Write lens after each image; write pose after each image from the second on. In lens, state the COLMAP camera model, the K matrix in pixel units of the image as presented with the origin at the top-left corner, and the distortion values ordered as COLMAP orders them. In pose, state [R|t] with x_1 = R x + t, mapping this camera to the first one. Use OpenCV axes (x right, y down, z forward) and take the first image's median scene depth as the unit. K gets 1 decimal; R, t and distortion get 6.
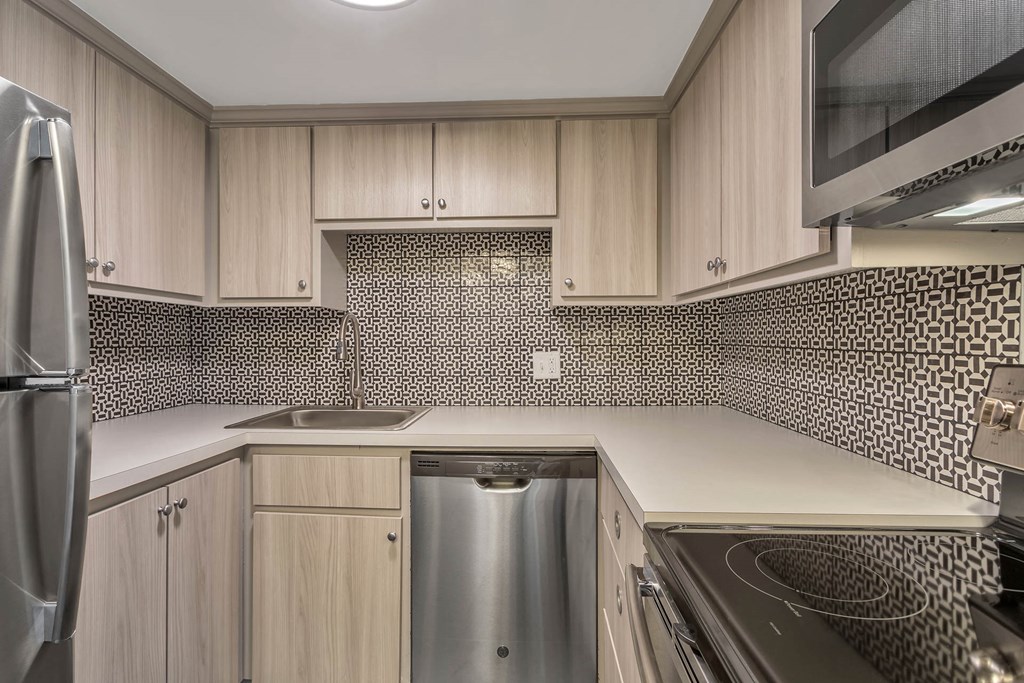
lens RADIAL K [[499.3, 0, 509.2], [0, 499.3, 336.2], [0, 0, 1]] dist [0.002048, 0.000215]
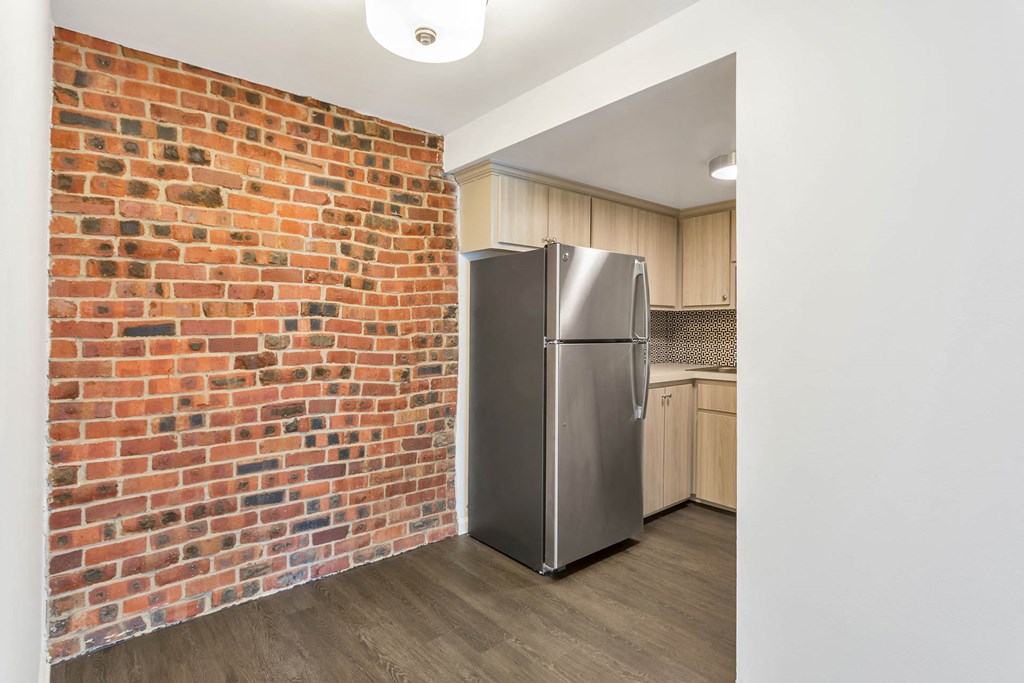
lens RADIAL K [[499.3, 0, 509.2], [0, 499.3, 336.2], [0, 0, 1]] dist [0.002048, 0.000215]
pose [[0.669606, 0.023493, -0.742344, 0.466832], [0.002322, 0.999428, 0.033724, -0.029942], [0.742713, -0.024306, 0.669169, -0.904919]]
